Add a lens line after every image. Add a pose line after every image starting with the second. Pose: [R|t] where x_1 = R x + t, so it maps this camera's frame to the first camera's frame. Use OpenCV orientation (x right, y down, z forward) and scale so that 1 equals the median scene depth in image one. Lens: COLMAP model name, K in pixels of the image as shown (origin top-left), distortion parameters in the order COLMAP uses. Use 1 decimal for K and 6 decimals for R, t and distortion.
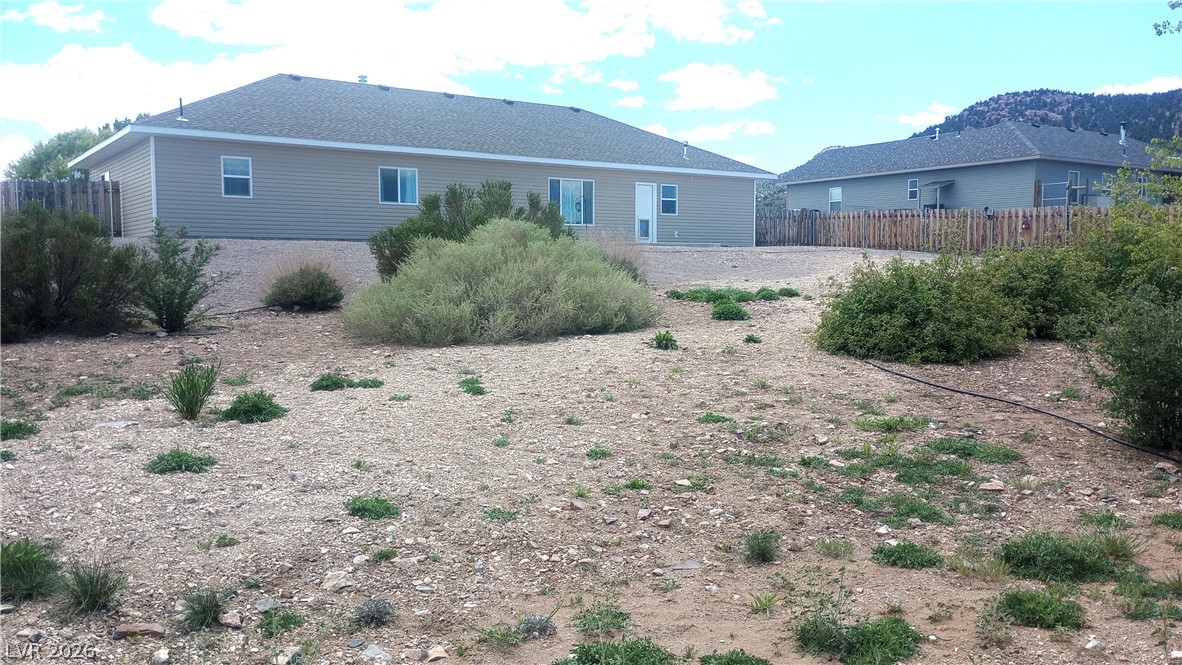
lens RADIAL K [[1001.8, 0, 591.0], [0, 1001.8, 332.5], [0, 0, 1]] dist [-0.004827, -0.006593]
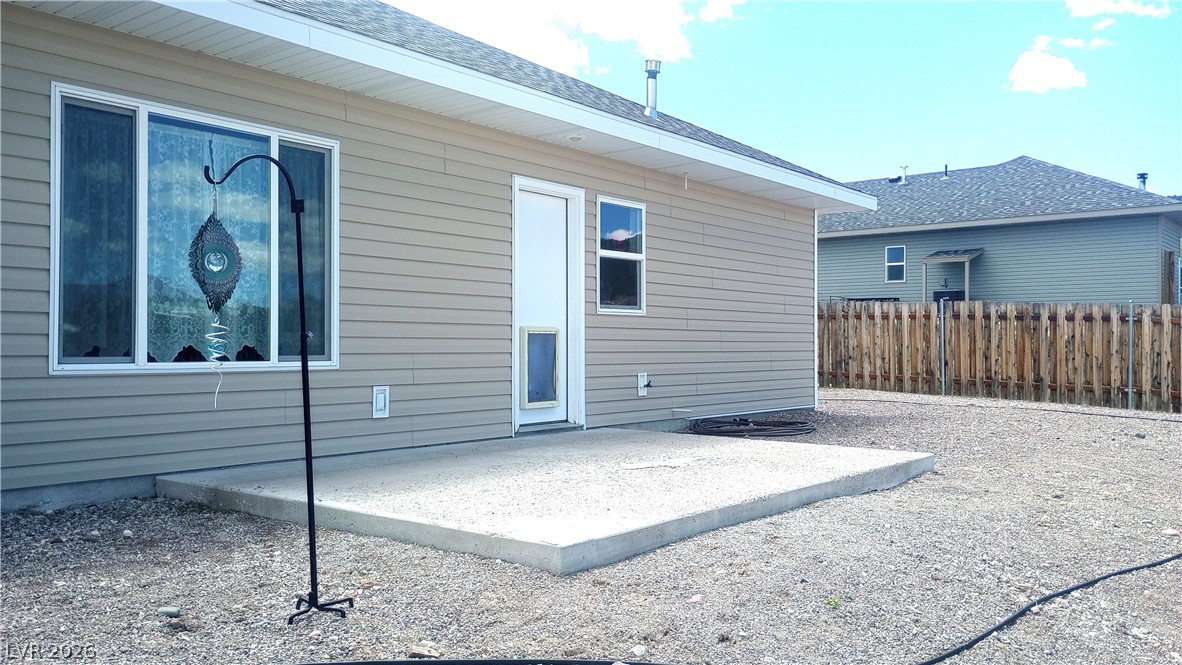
lens RADIAL K [[961.8, 0, 591.0], [0, 961.8, 332.5], [0, 0, 1]] dist [0.065055, -0.084625]
pose [[0.956402, 0.012118, 0.291801, -0.003902], [0.009695, 0.997271, -0.073191, -0.092126], [-0.291891, 0.072829, 0.953675, 0.745751]]
